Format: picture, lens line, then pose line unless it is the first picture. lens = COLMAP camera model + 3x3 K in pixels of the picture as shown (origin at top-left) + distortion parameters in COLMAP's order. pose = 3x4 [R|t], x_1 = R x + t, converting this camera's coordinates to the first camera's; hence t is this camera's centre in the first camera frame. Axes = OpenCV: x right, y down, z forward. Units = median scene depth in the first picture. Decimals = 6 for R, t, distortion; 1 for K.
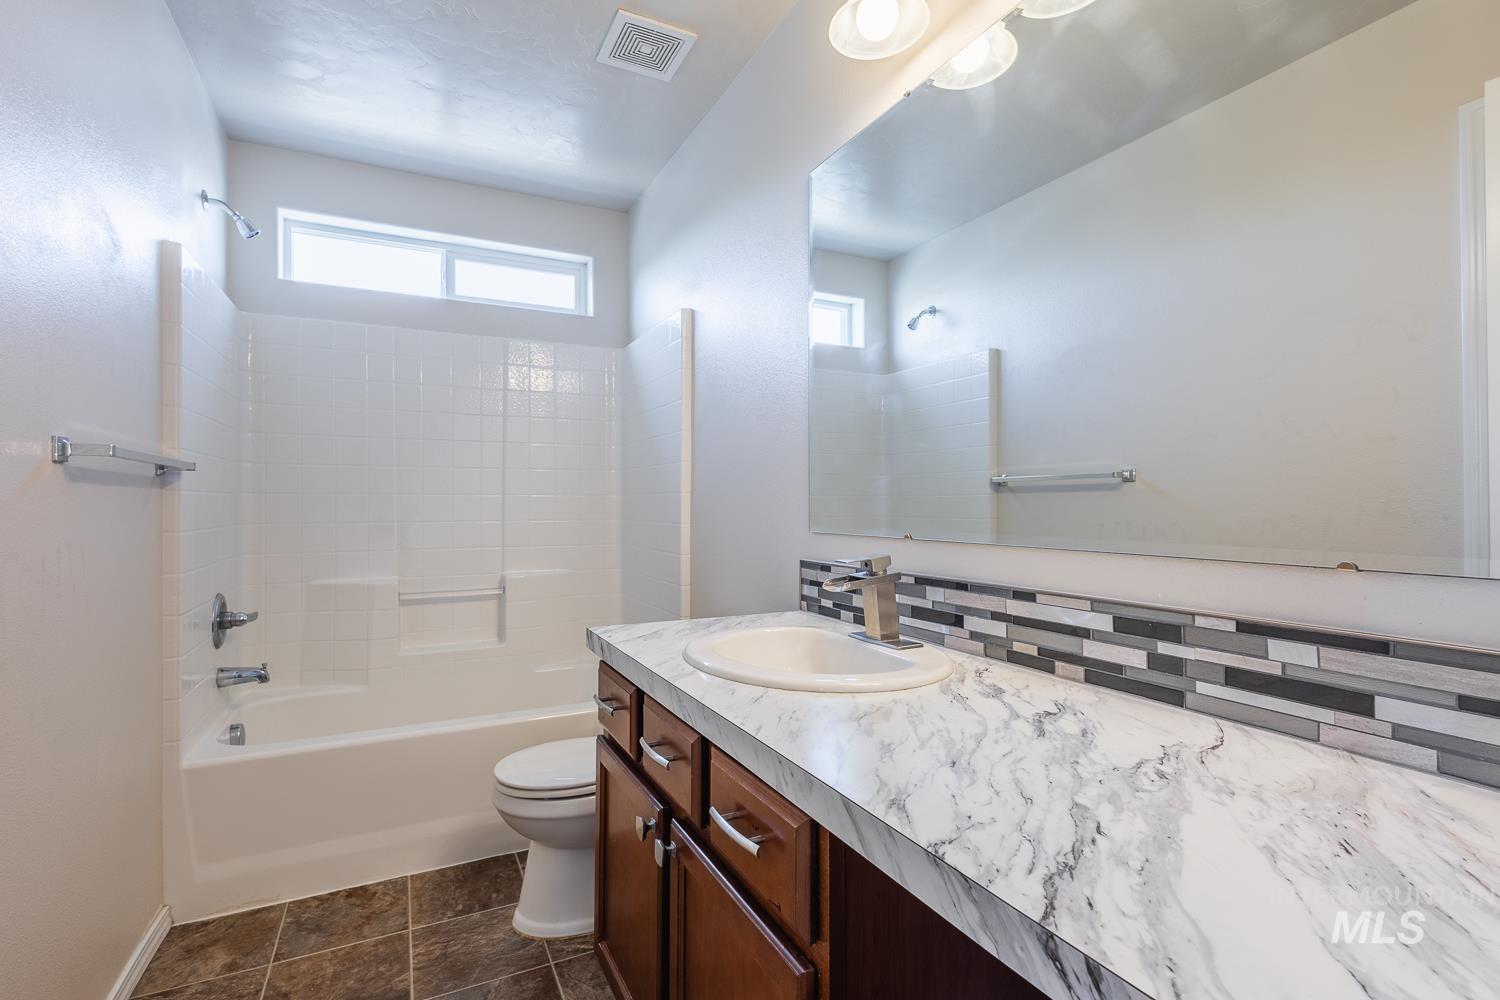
lens RADIAL K [[697.2, 0, 745.8], [0, 697.2, 502.0], [0, 0, 1]] dist [0.011609, -0.004334]
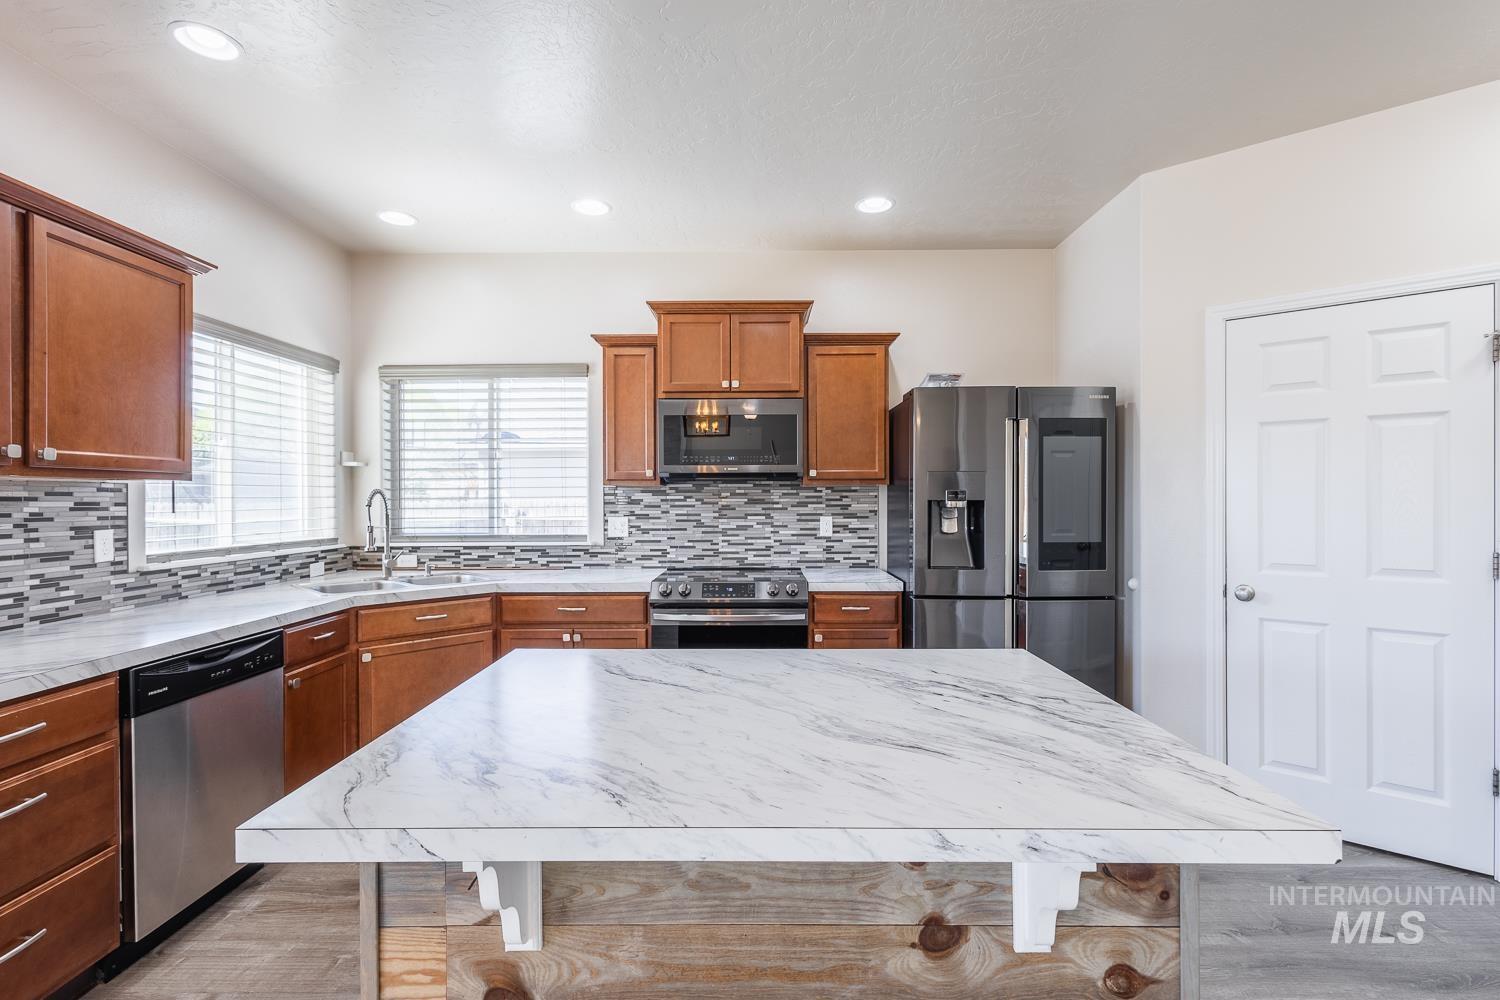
lens RADIAL K [[697.2, 0, 749.8], [0, 697.2, 500.4], [0, 0, 1]] dist [0.011609, -0.004334]
pose [[-0.448064, 0.011713, -0.893925, 1.048195], [0.012885, 0.999895, 0.006643, -0.090648], [0.893909, -0.008541, -0.448168, 0.389519]]
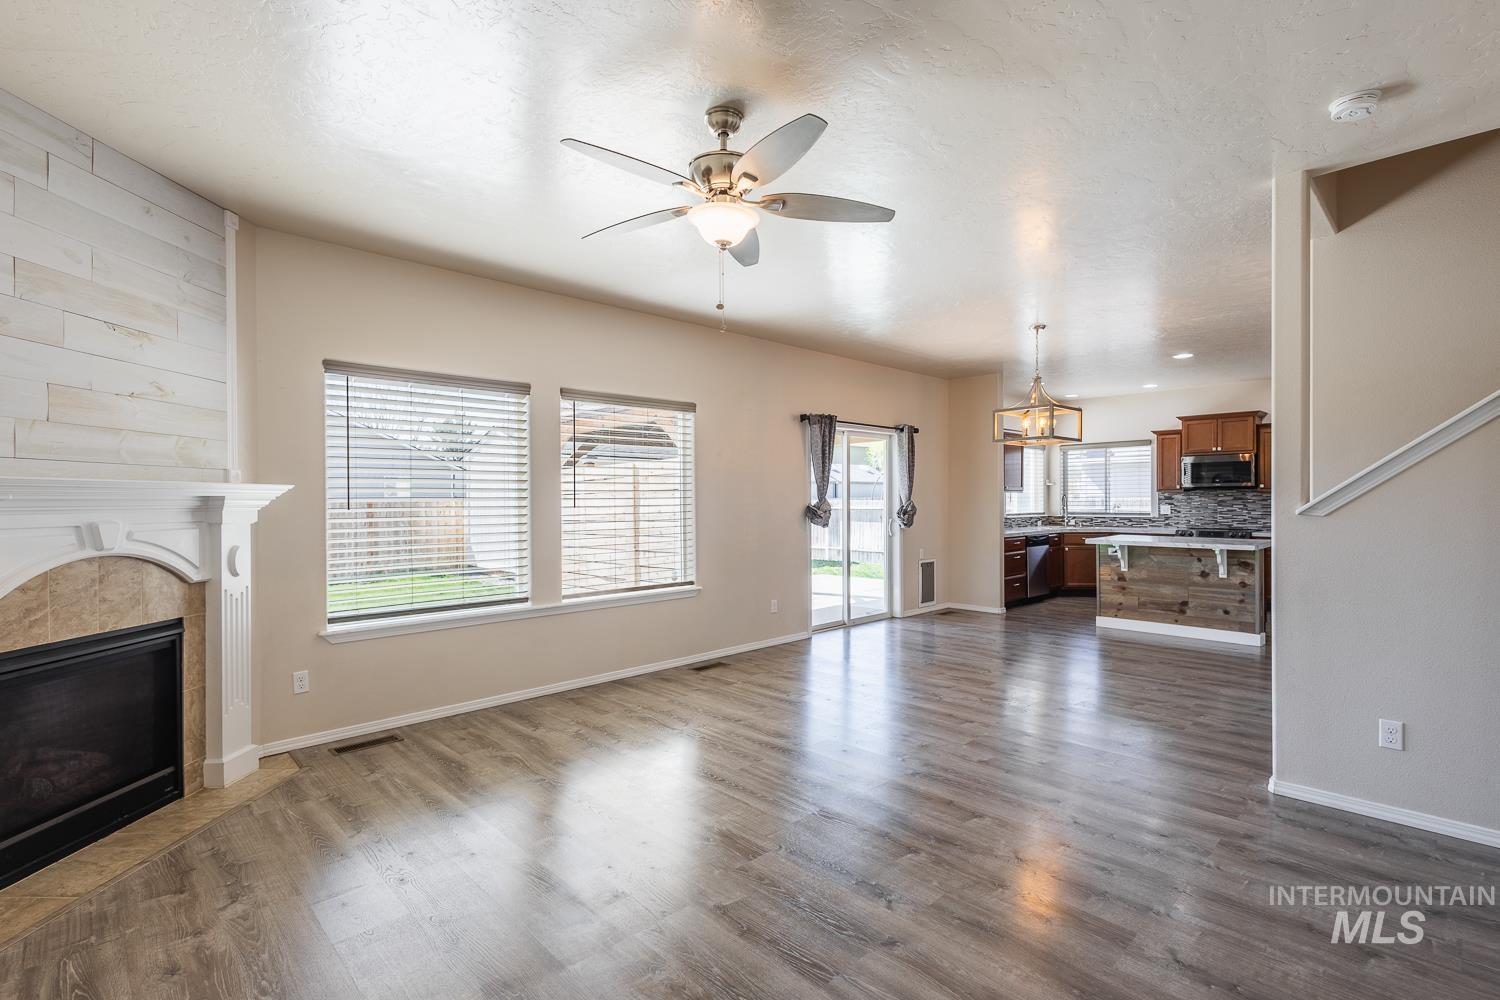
lens RADIAL K [[697.2, 0, 748.8], [0, 697.2, 501.8], [0, 0, 1]] dist [0.011609, -0.004334]
pose [[-0.951035, 0.012608, -0.308826, 4.032333], [0.013506, 0.999908, -0.000769, -0.092652], [0.308788, -0.004903, -0.951118, 3.232186]]
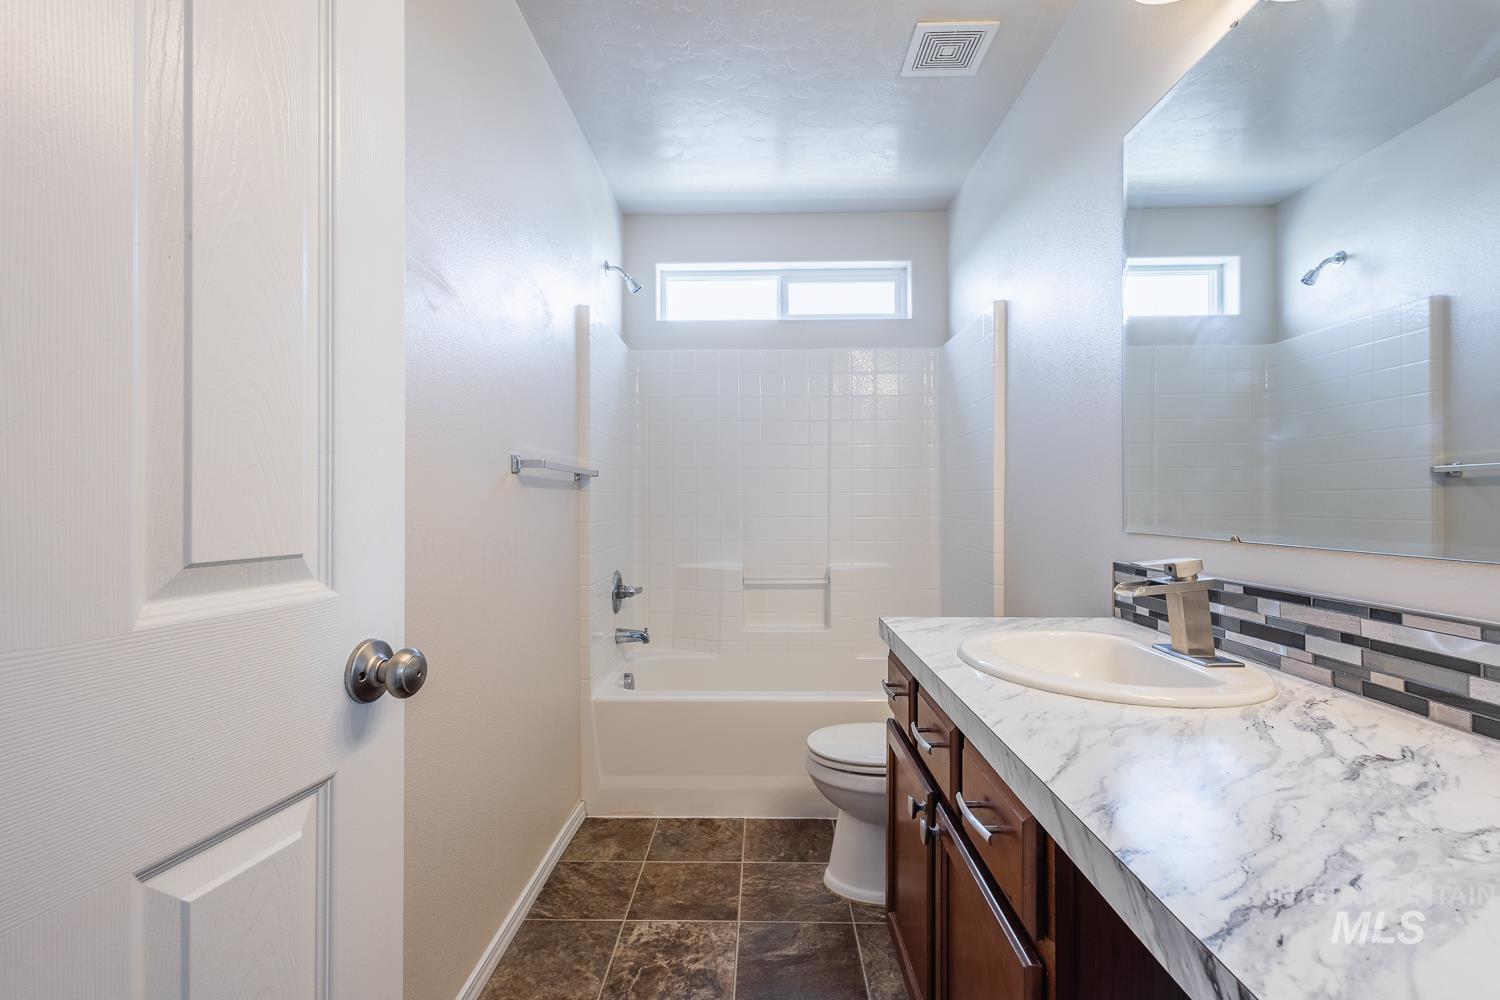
lens RADIAL K [[697.2, 0, 753.5], [0, 697.2, 503.3], [0, 0, 1]] dist [0.011609, -0.004334]
pose [[0.887194, 0.000078, -0.461396, 0.090042], [0.002586, 0.999983, 0.005141, -0.000639], [0.461389, -0.005754, 0.887179, -0.035836]]
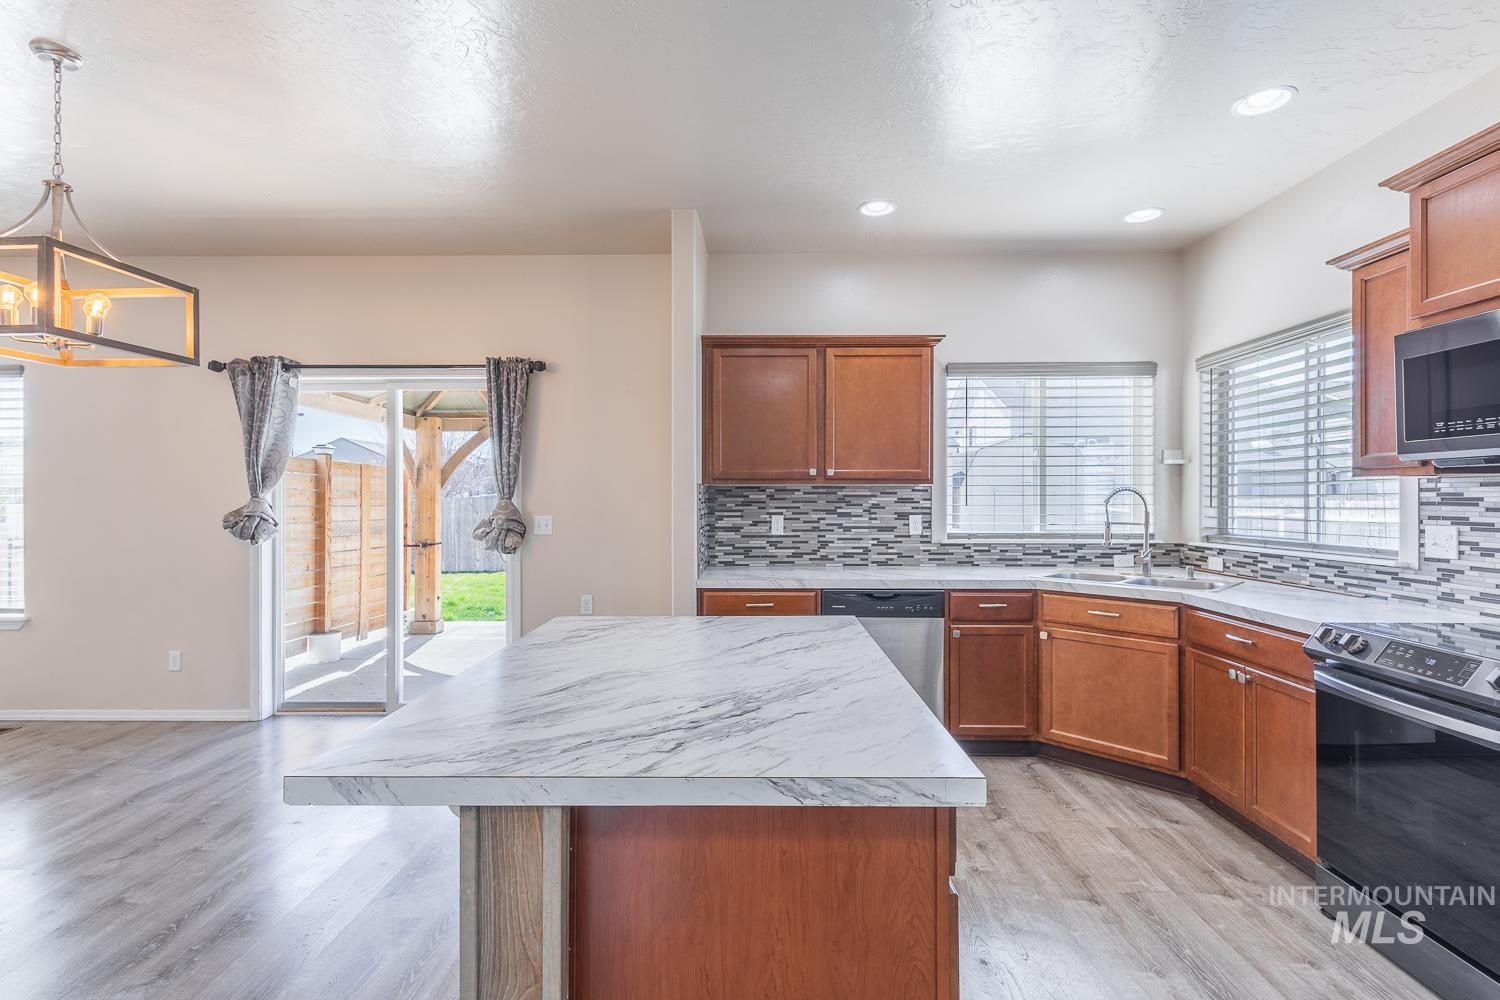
lens RADIAL K [[697.2, 0, 748.0], [0, 697.2, 499.4], [0, 0, 1]] dist [0.011609, -0.004334]
pose [[-0.891035, 0.006538, 0.453887, -0.290907], [0.003642, 0.999967, -0.007256, -0.073866], [-0.453919, -0.004812, -0.891030, 0.924931]]
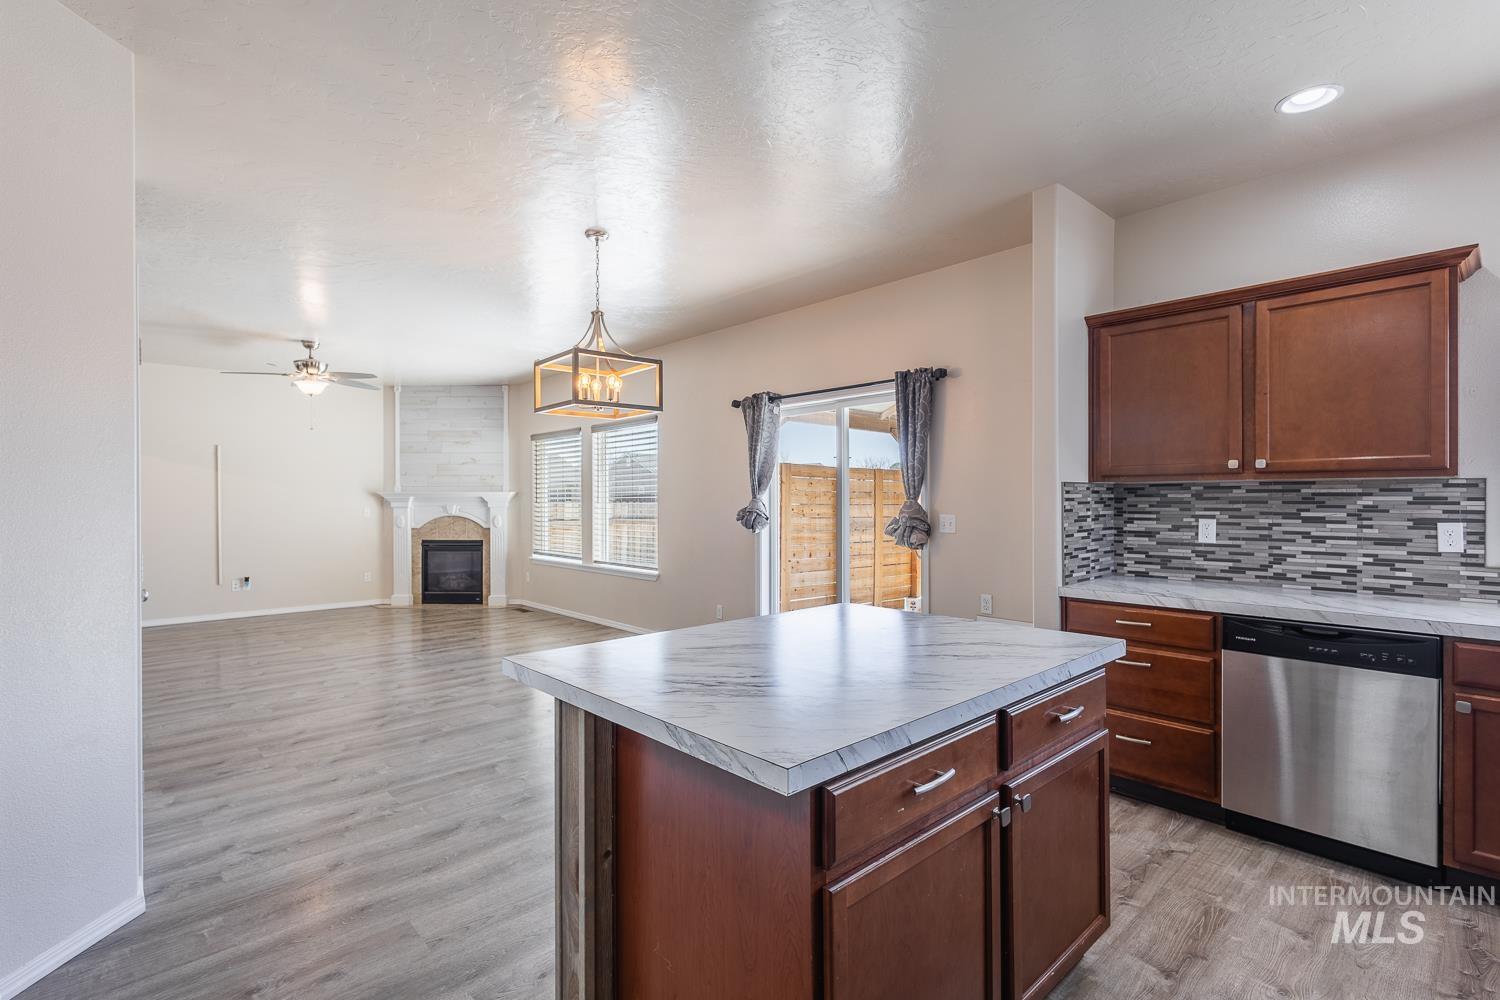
lens RADIAL K [[697.2, 0, 749.3], [0, 697.2, 500.1], [0, 0, 1]] dist [0.011609, -0.004334]
pose [[-0.286250, 0.005507, 0.958139, -0.806076], [-0.001571, 0.999979, -0.006217, -0.074354], [-0.958154, -0.003285, -0.286235, 0.492398]]
